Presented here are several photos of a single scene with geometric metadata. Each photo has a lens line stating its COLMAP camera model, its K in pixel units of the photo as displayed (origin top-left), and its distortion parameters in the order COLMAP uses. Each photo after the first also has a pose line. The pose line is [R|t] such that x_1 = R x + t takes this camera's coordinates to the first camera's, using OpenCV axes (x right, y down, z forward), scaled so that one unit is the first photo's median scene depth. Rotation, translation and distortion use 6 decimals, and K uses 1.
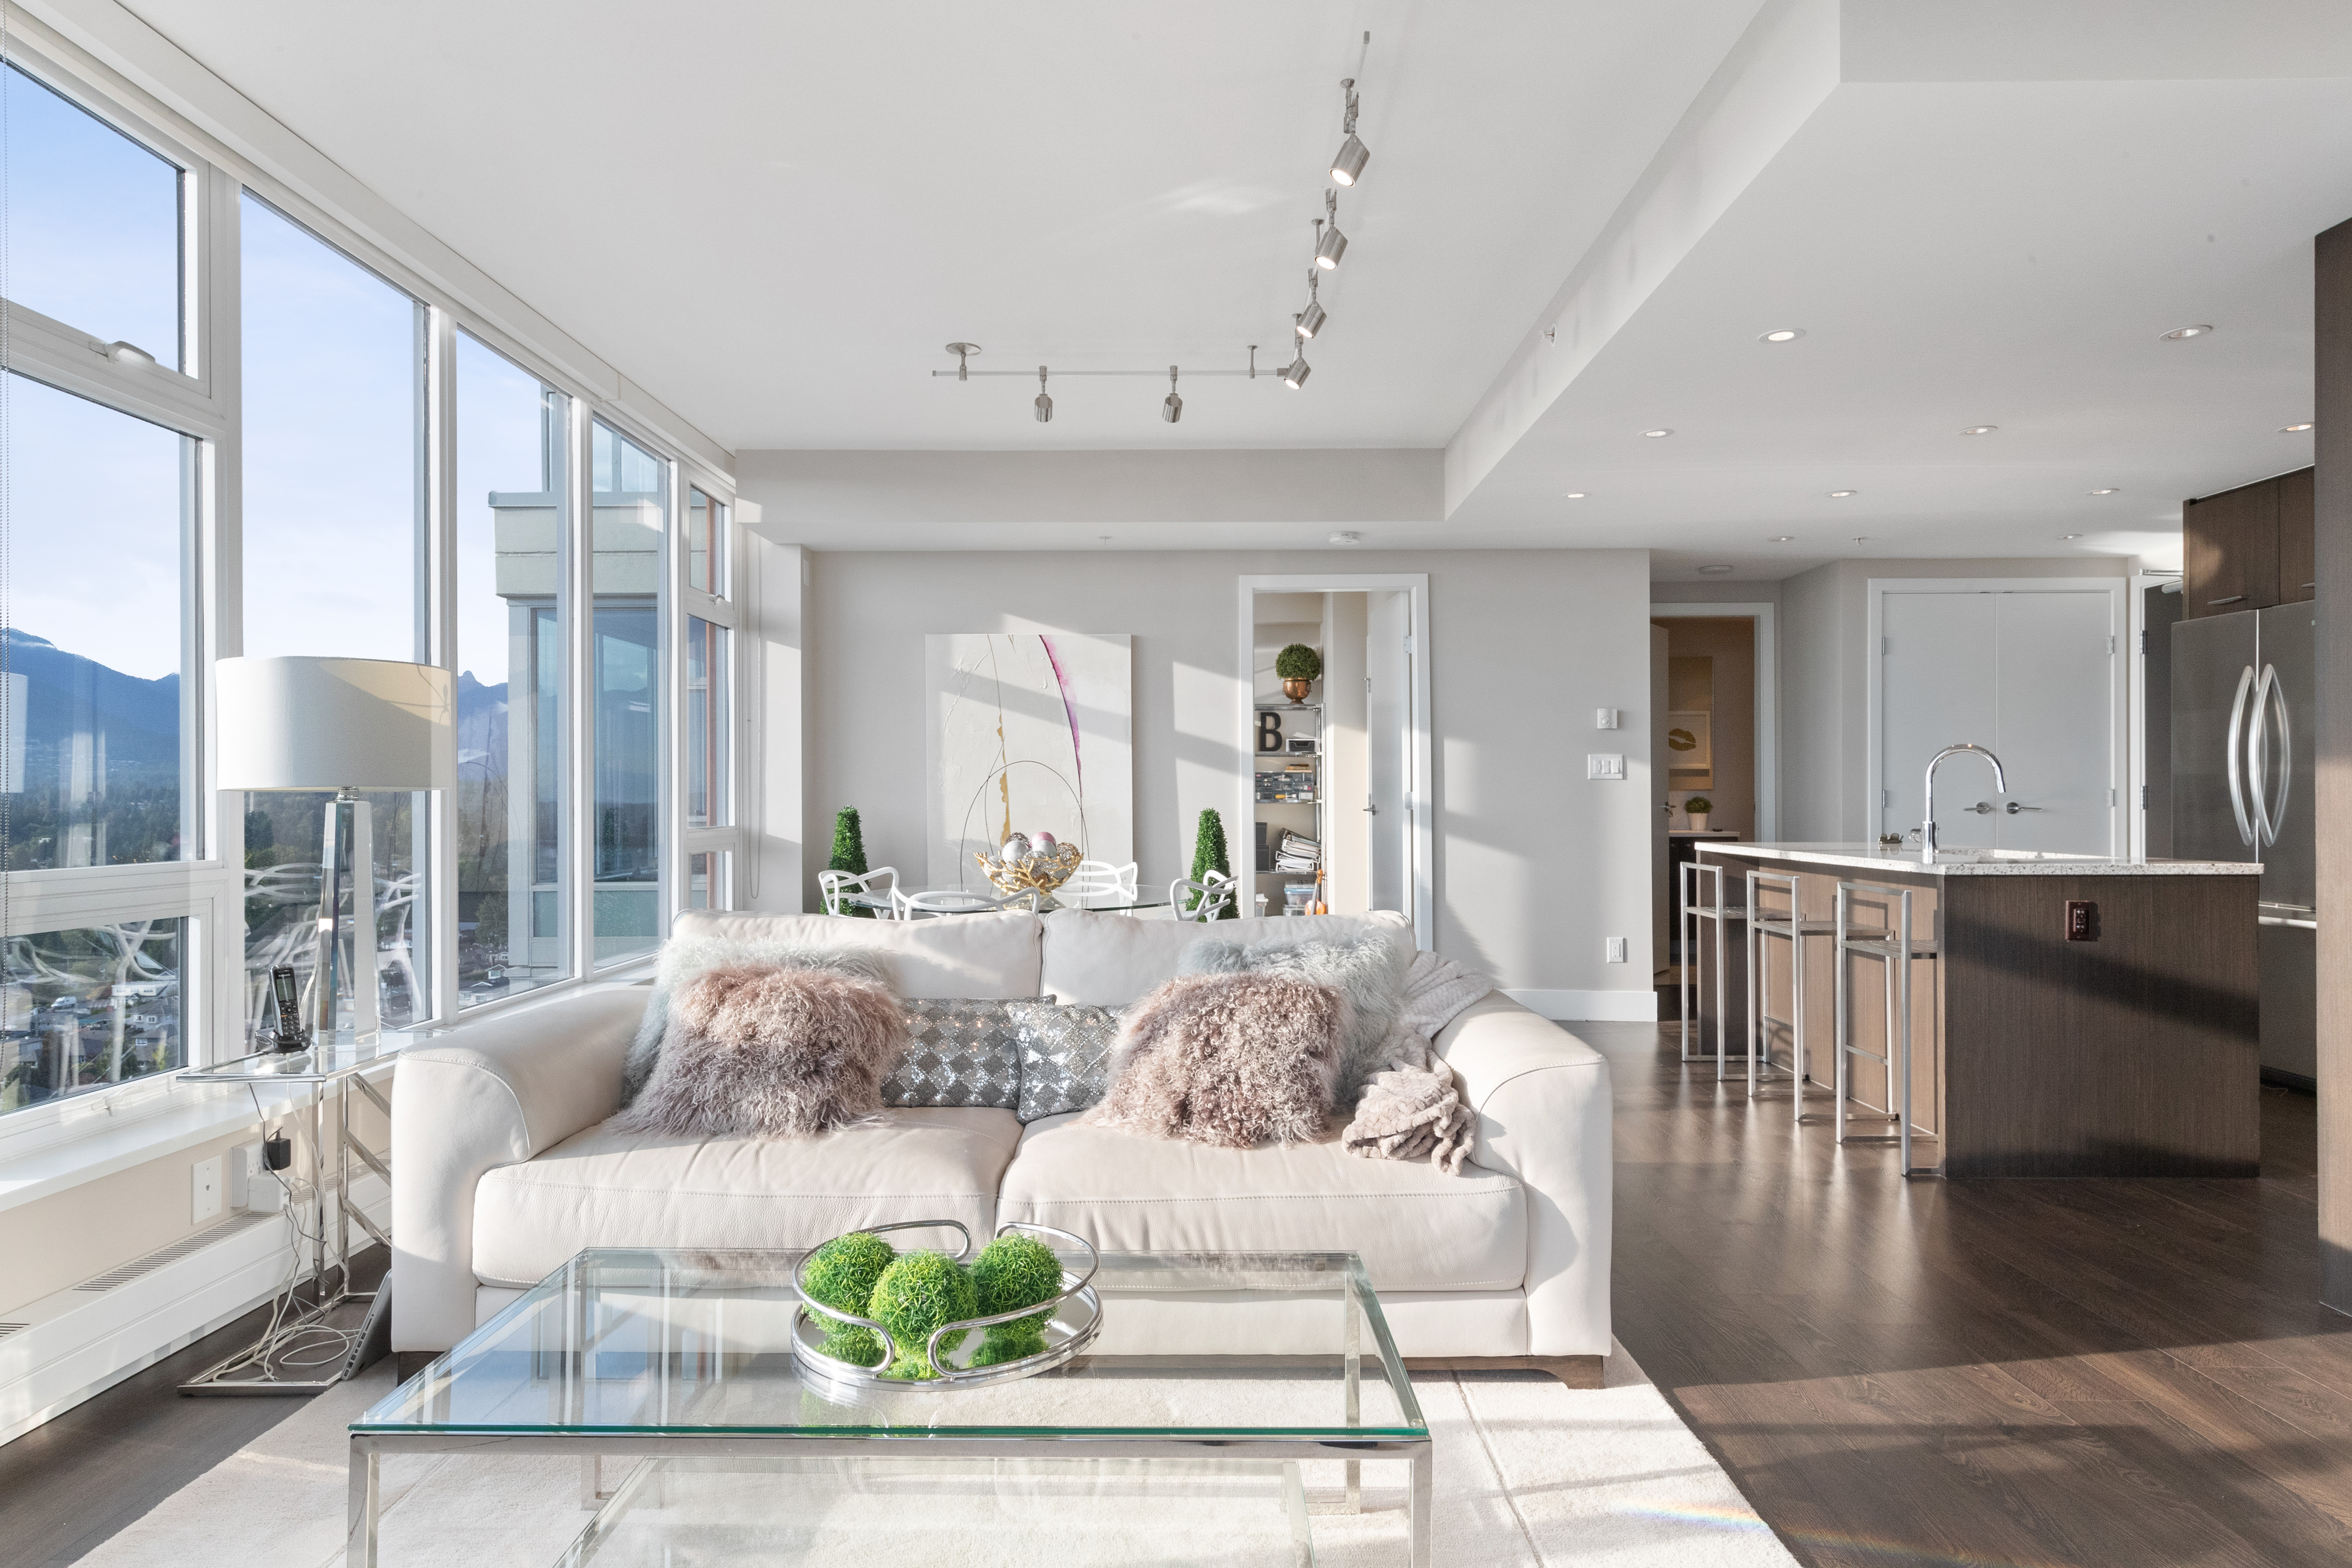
lens RADIAL K [[1335.9, 0, 1166.3], [0, 1335.9, 789.7], [0, 0, 1]] dist [0.015133, -0.003326]
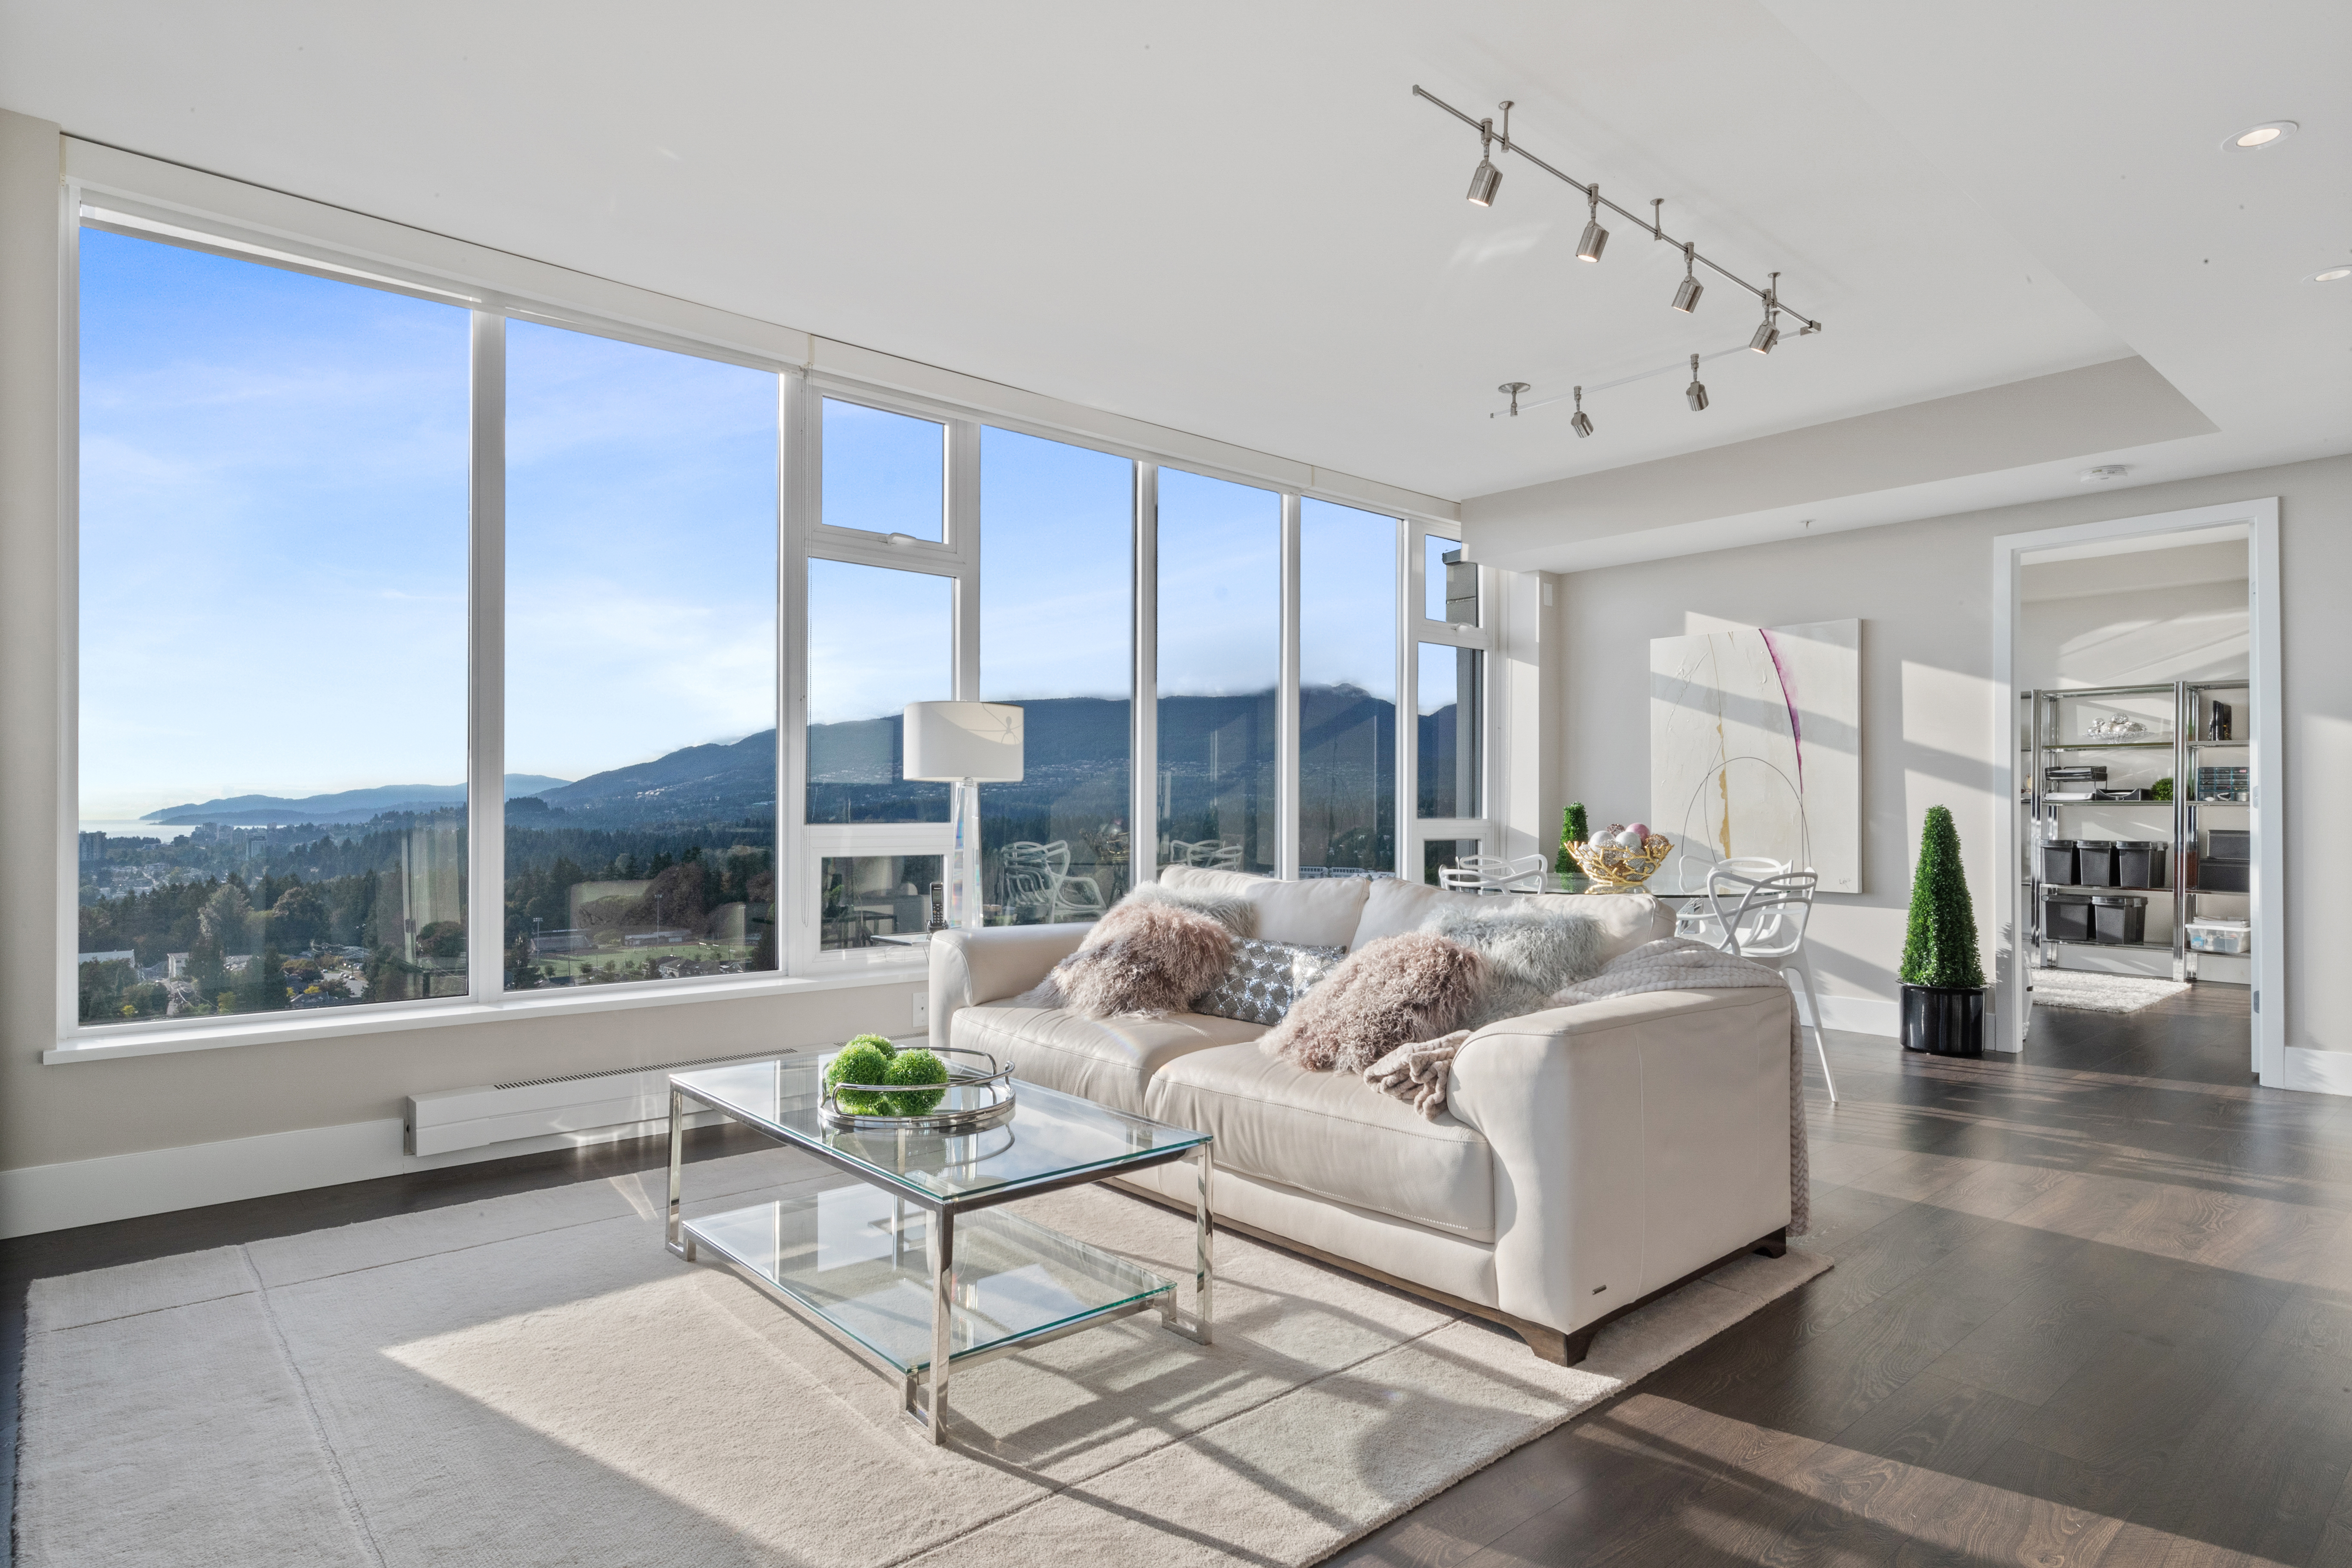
lens RADIAL K [[1248.2, 0, 1182.3], [0, 1248.2, 807.5], [0, 0, 1]] dist [0.015950, -0.001821]
pose [[0.682921, 0.005066, -0.730475, 0.691598], [-0.000196, 0.999977, 0.006752, 0.022542], [0.730492, -0.004468, 0.682906, 0.134504]]
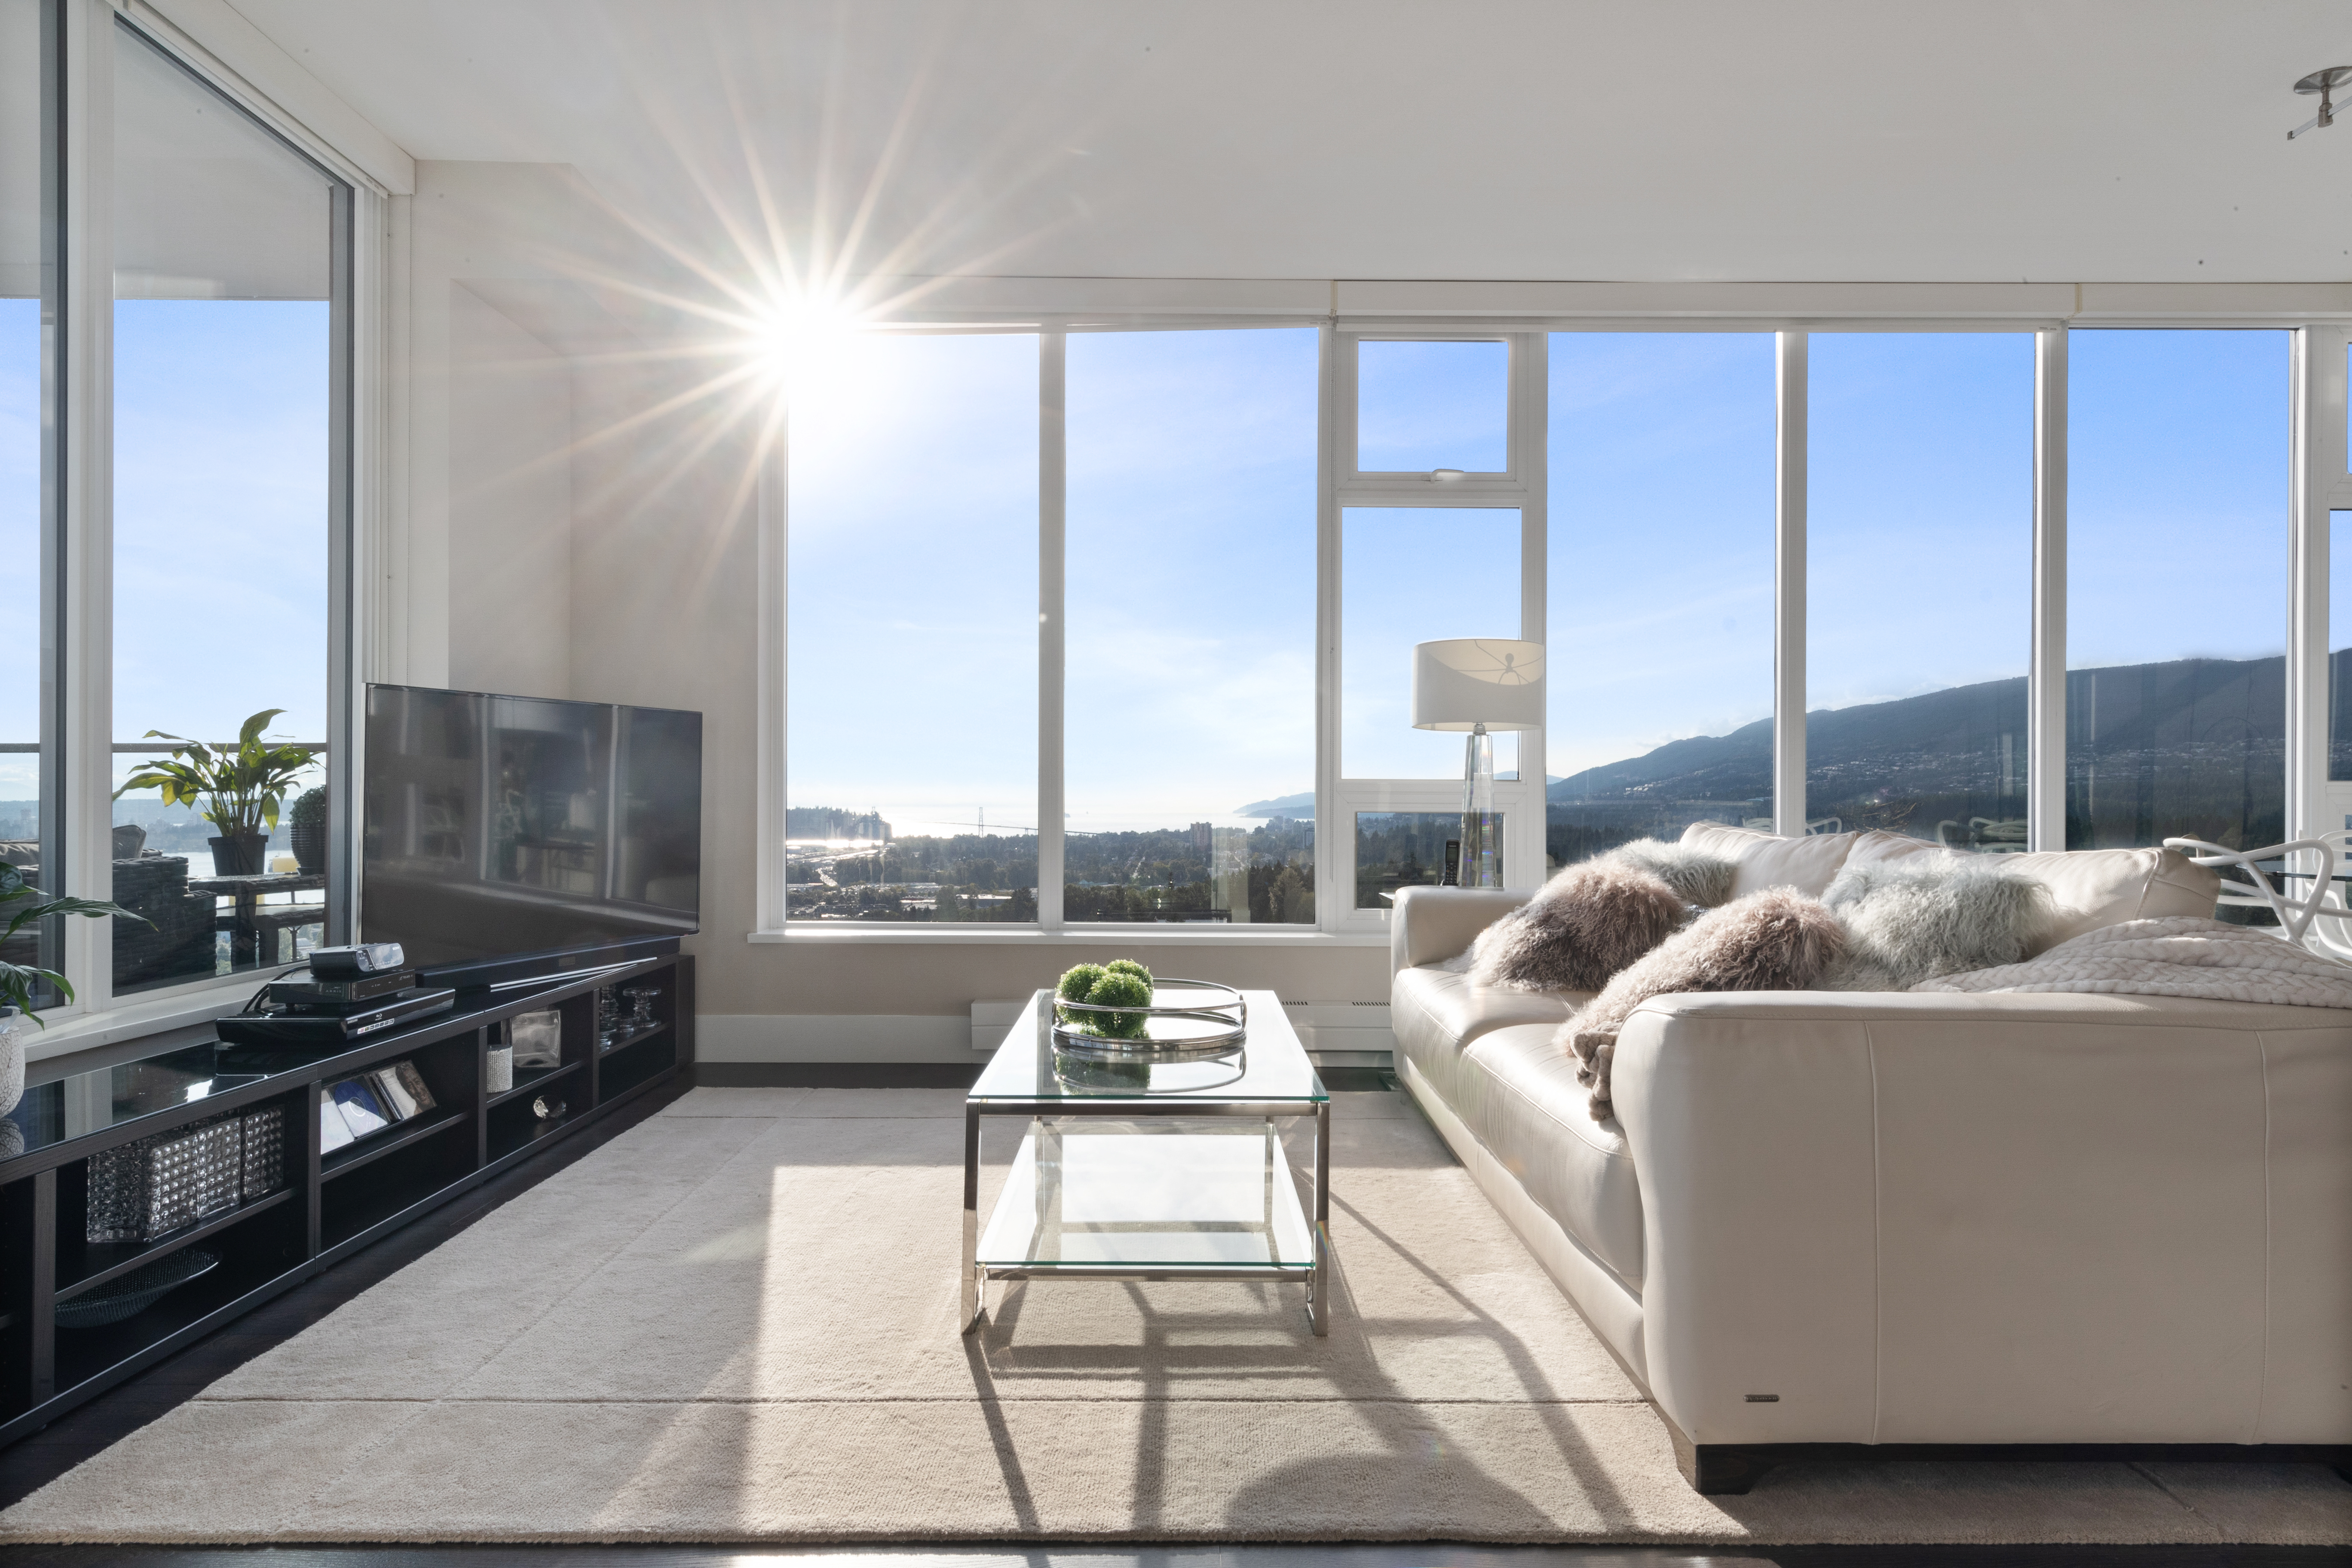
lens RADIAL K [[1335.9, 0, 1221.9], [0, 1335.9, 803.8], [0, 0, 1]] dist [0.015133, -0.003326]
pose [[0.055125, 0.005450, -0.998465, 0.862692], [0.002690, 0.999981, 0.005607, 0.074956], [0.998476, -0.002995, 0.055109, 0.618019]]
